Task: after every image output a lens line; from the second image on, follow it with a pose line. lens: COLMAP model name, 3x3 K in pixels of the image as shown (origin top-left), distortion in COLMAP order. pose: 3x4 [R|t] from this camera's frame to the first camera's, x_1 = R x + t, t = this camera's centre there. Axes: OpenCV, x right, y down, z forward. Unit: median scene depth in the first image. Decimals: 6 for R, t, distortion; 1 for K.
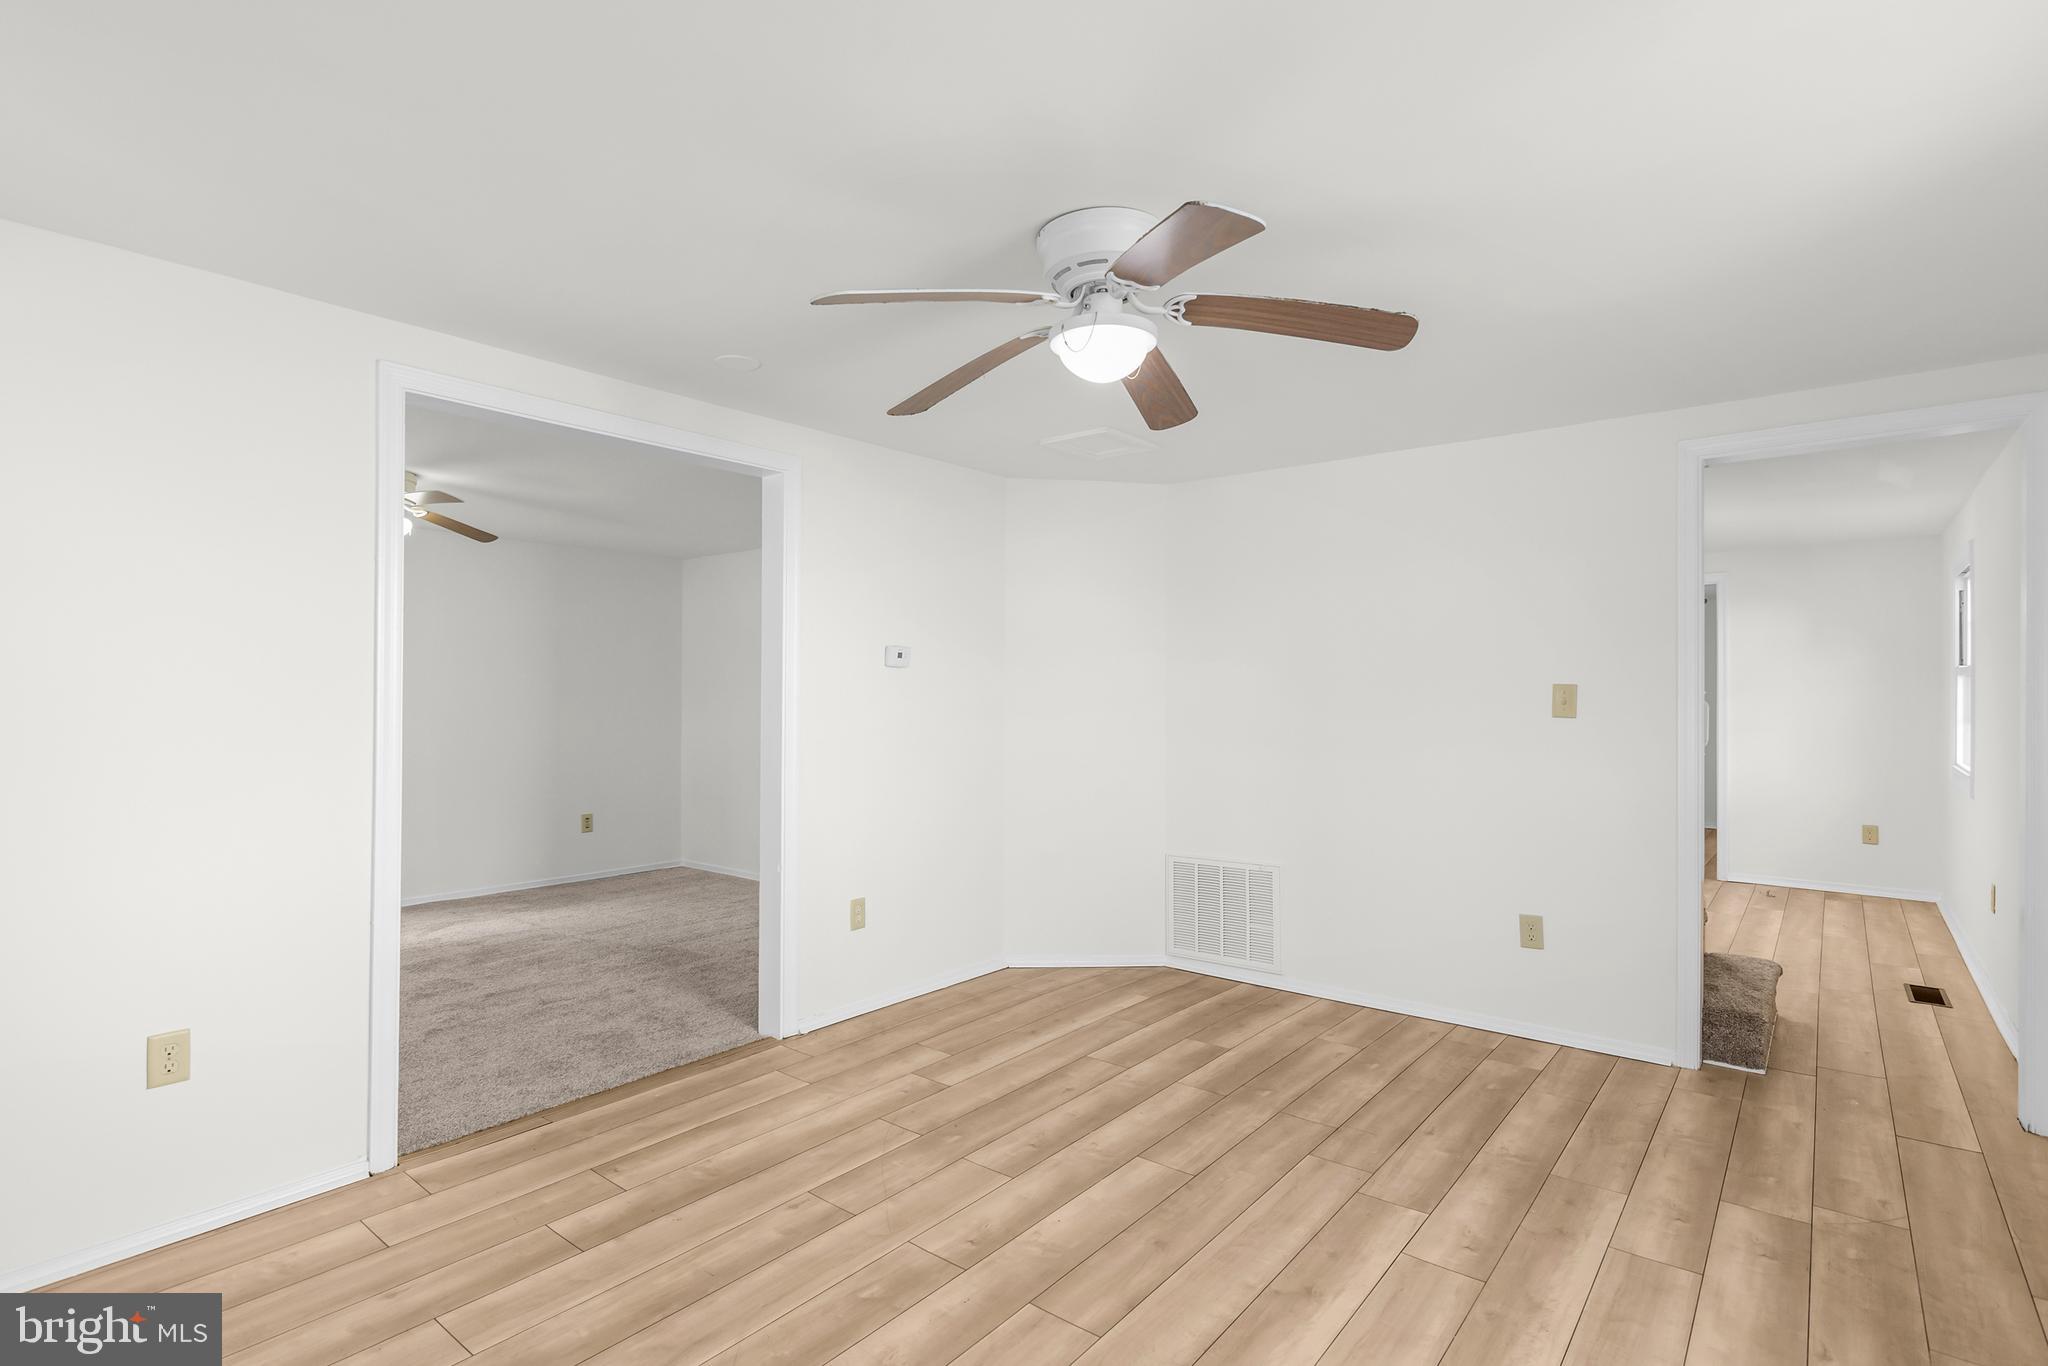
lens RADIAL K [[1005.8, 0, 1011.5], [0, 1005.8, 683.1], [0, 0, 1]] dist [-0.003990, 0.001541]
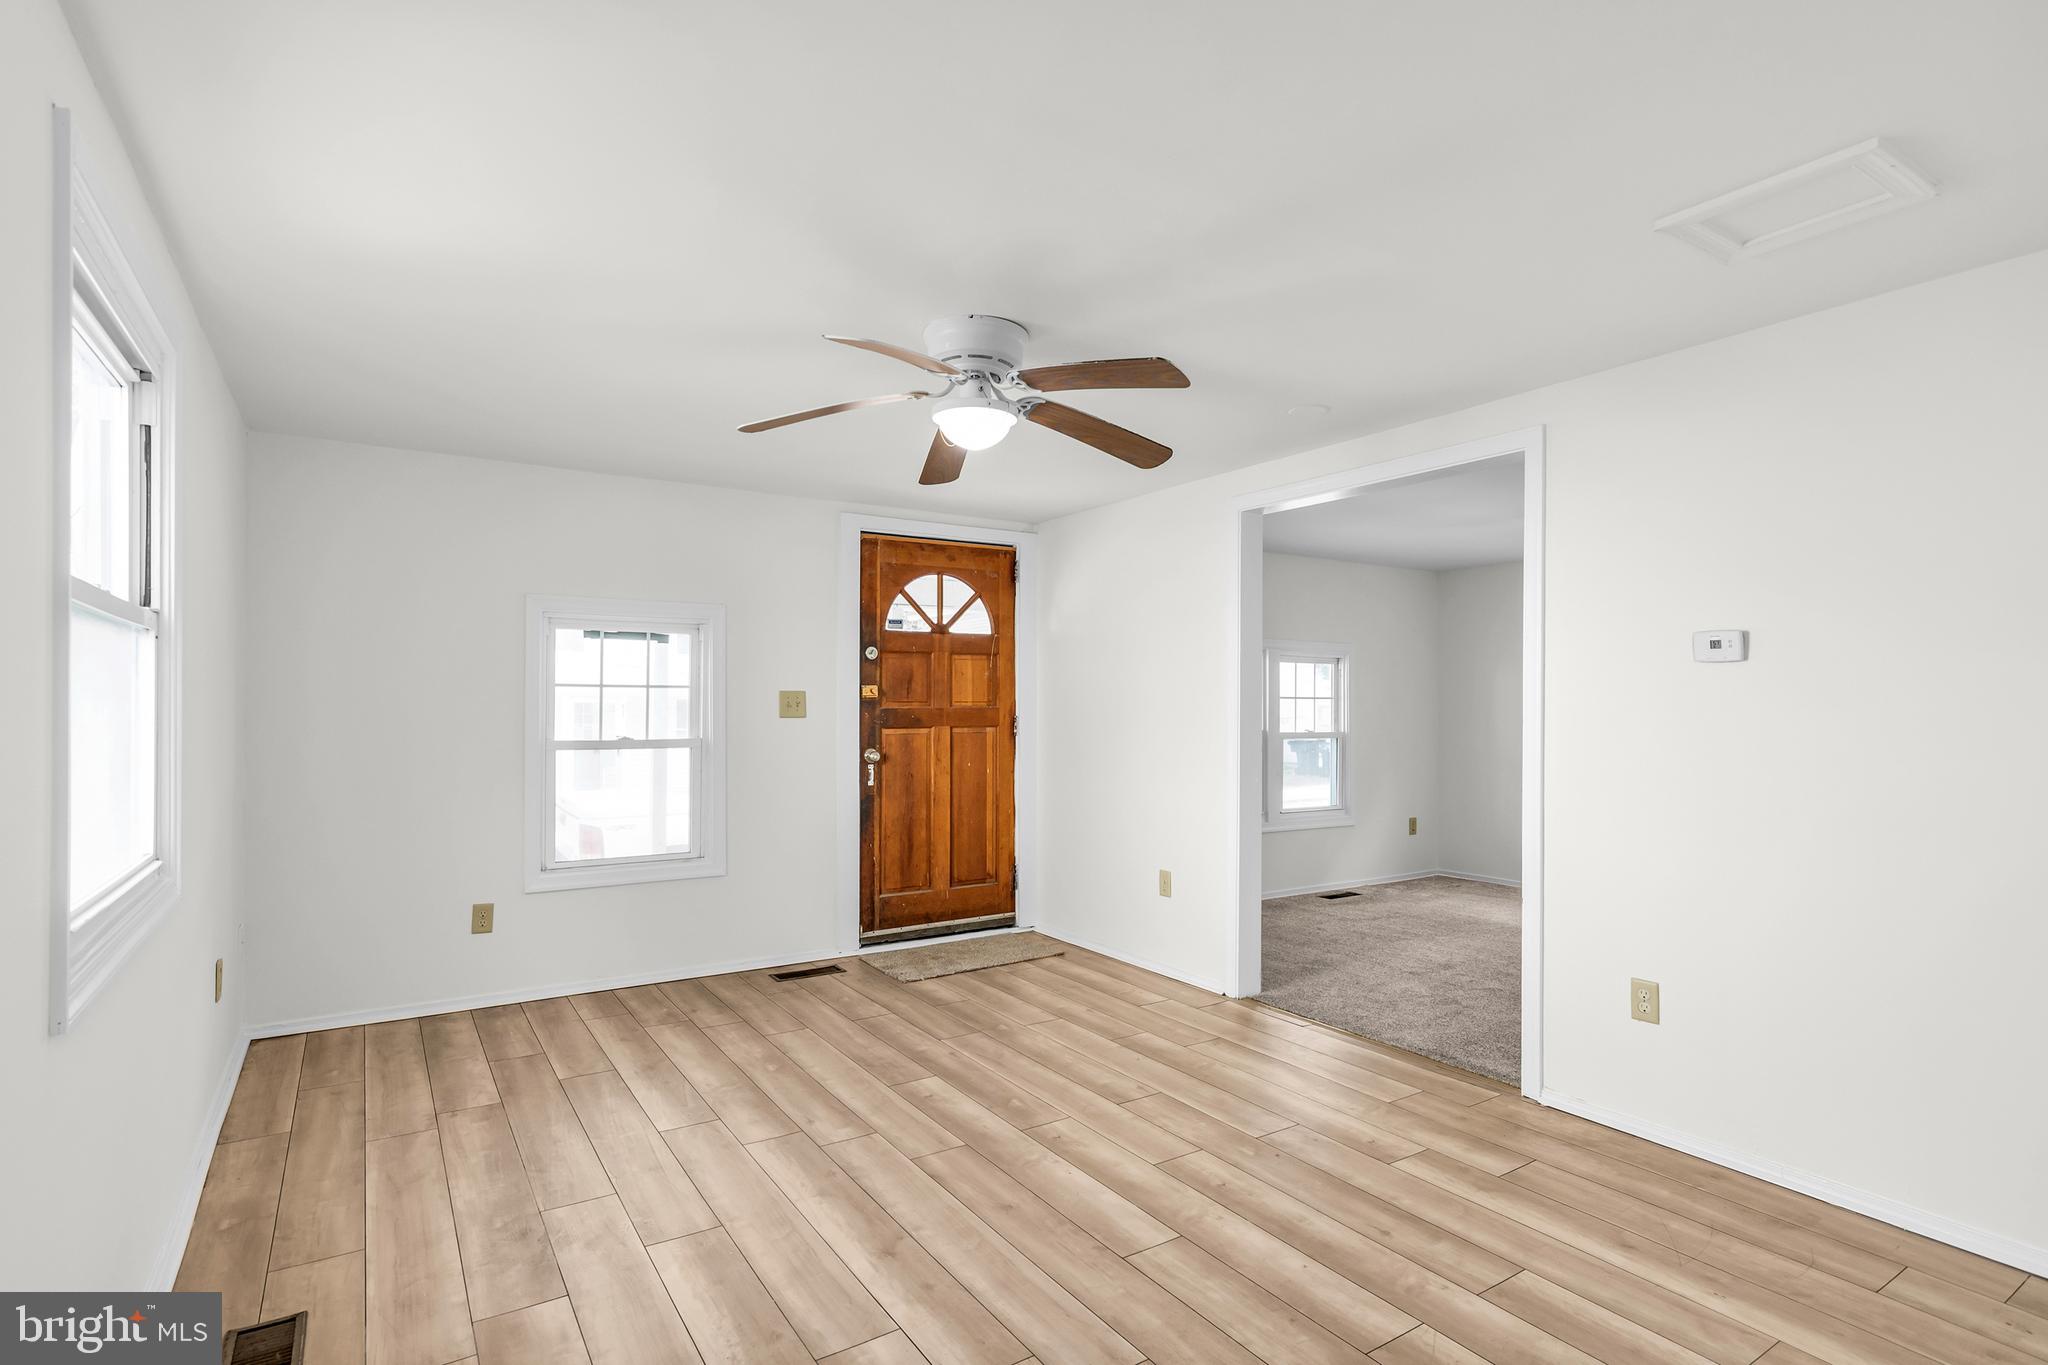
lens RADIAL K [[1005.8, 0, 1016.4], [0, 1005.8, 695.5], [0, 0, 1]] dist [-0.003990, 0.001541]
pose [[-0.309080, -0.010563, -0.950977, 0.996768], [0.006883, 0.999887, -0.013343, 0.017327], [0.951011, -0.010669, -0.308973, 1.139375]]
